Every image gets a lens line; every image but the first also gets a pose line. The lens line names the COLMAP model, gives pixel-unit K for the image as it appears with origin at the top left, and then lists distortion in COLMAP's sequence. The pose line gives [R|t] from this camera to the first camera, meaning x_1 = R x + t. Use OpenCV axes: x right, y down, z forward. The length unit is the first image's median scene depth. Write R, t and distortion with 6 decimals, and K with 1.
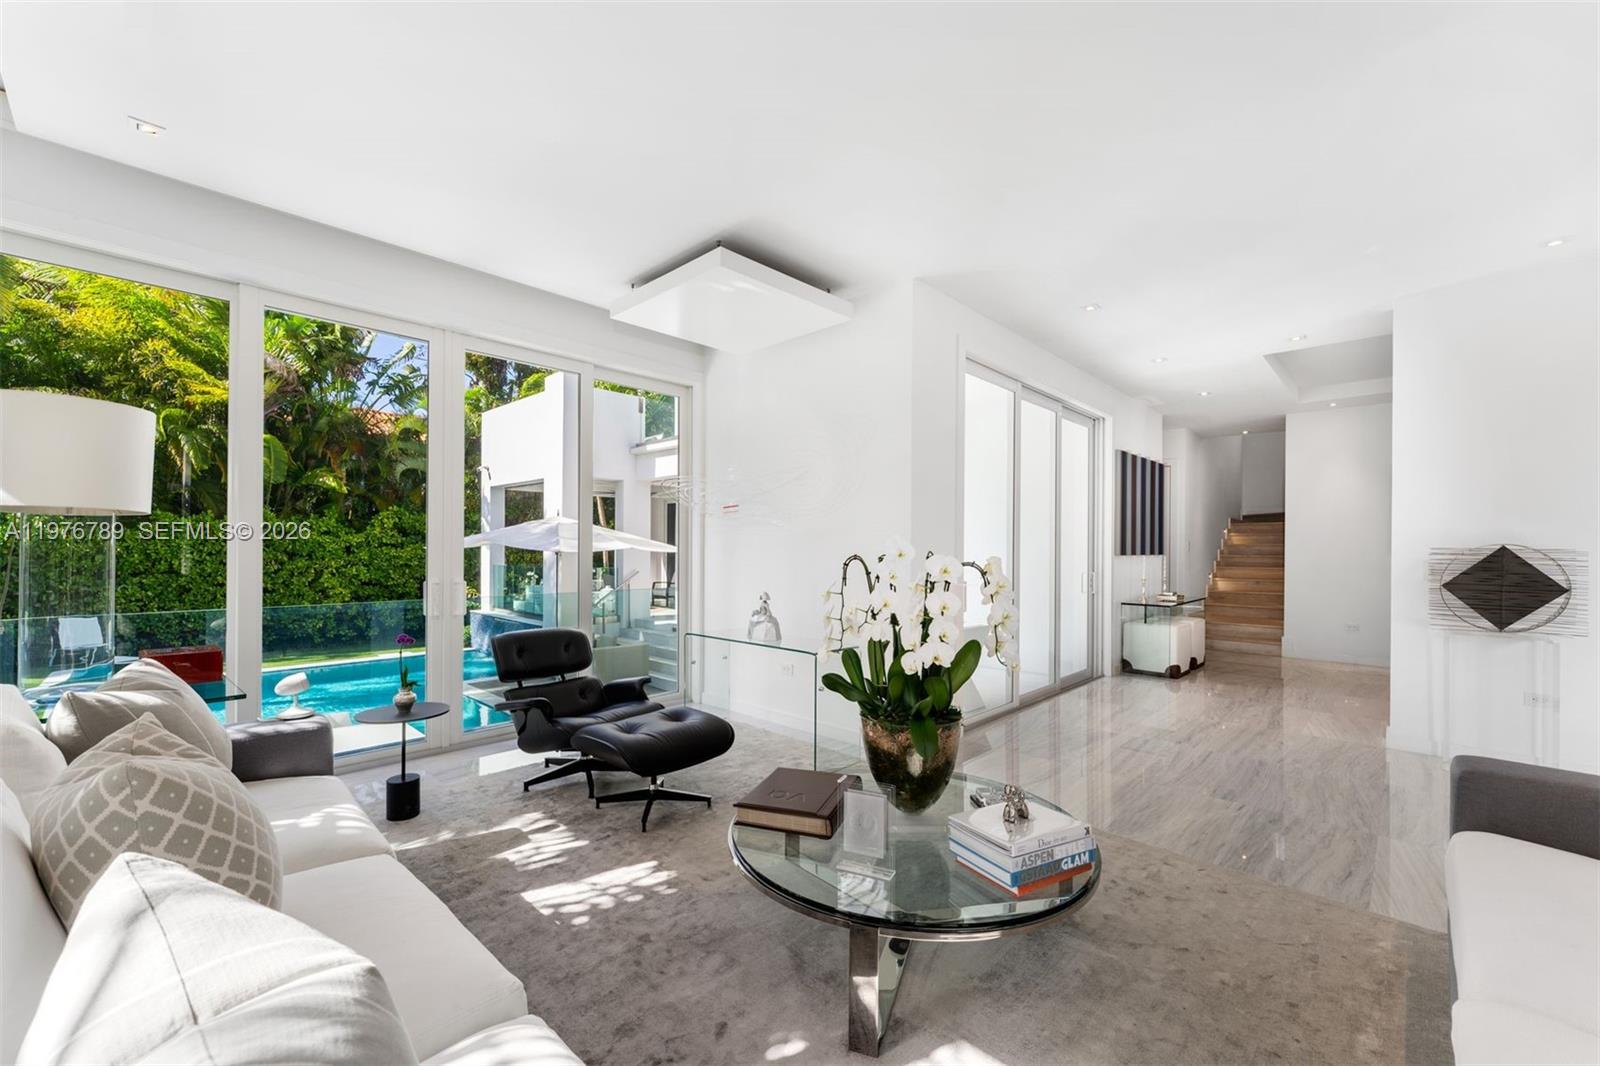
lens RADIAL K [[635.0, 0, 800.0], [0, 635.0, 533.0], [0, 0, 1]] dist [0.000962, 0.000151]
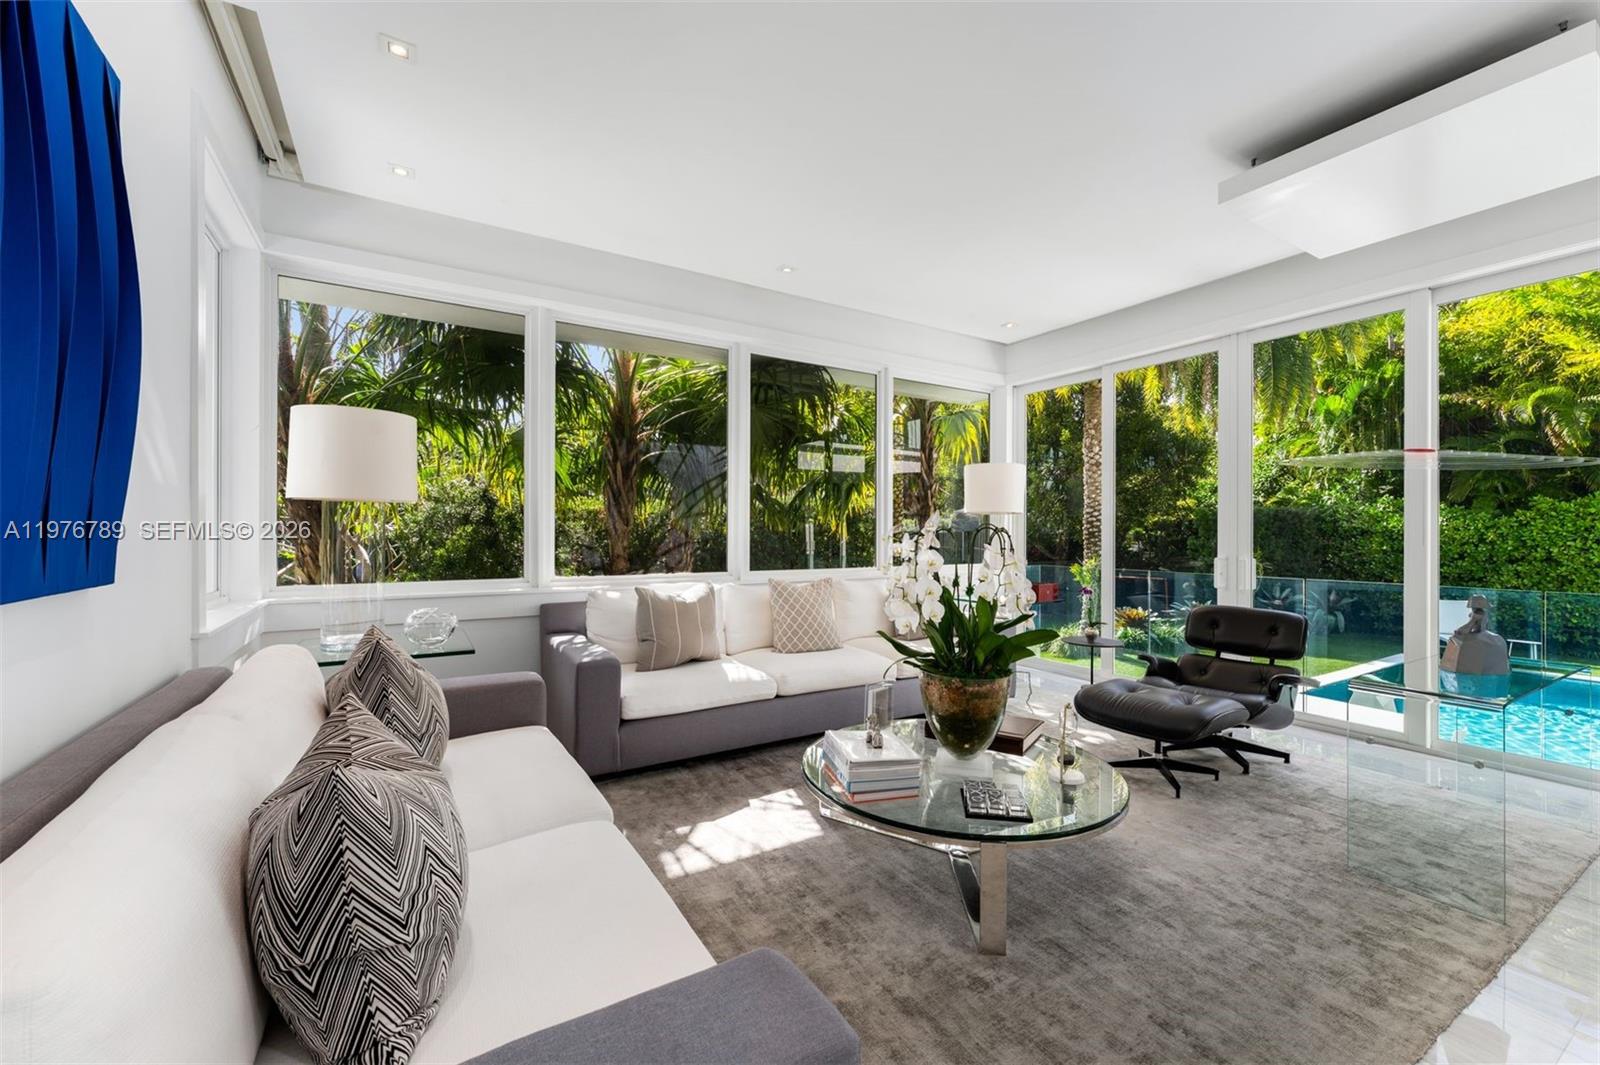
lens RADIAL K [[635.0, 0, 800.0], [0, 635.0, 532.5], [0, 0, 1]] dist [0.000962, 0.000151]
pose [[-0.242276, -0.006607, -0.970185, 0.207284], [0.021451, 0.999696, -0.012165, 0.007667], [0.969970, -0.023759, -0.242060, 0.152600]]
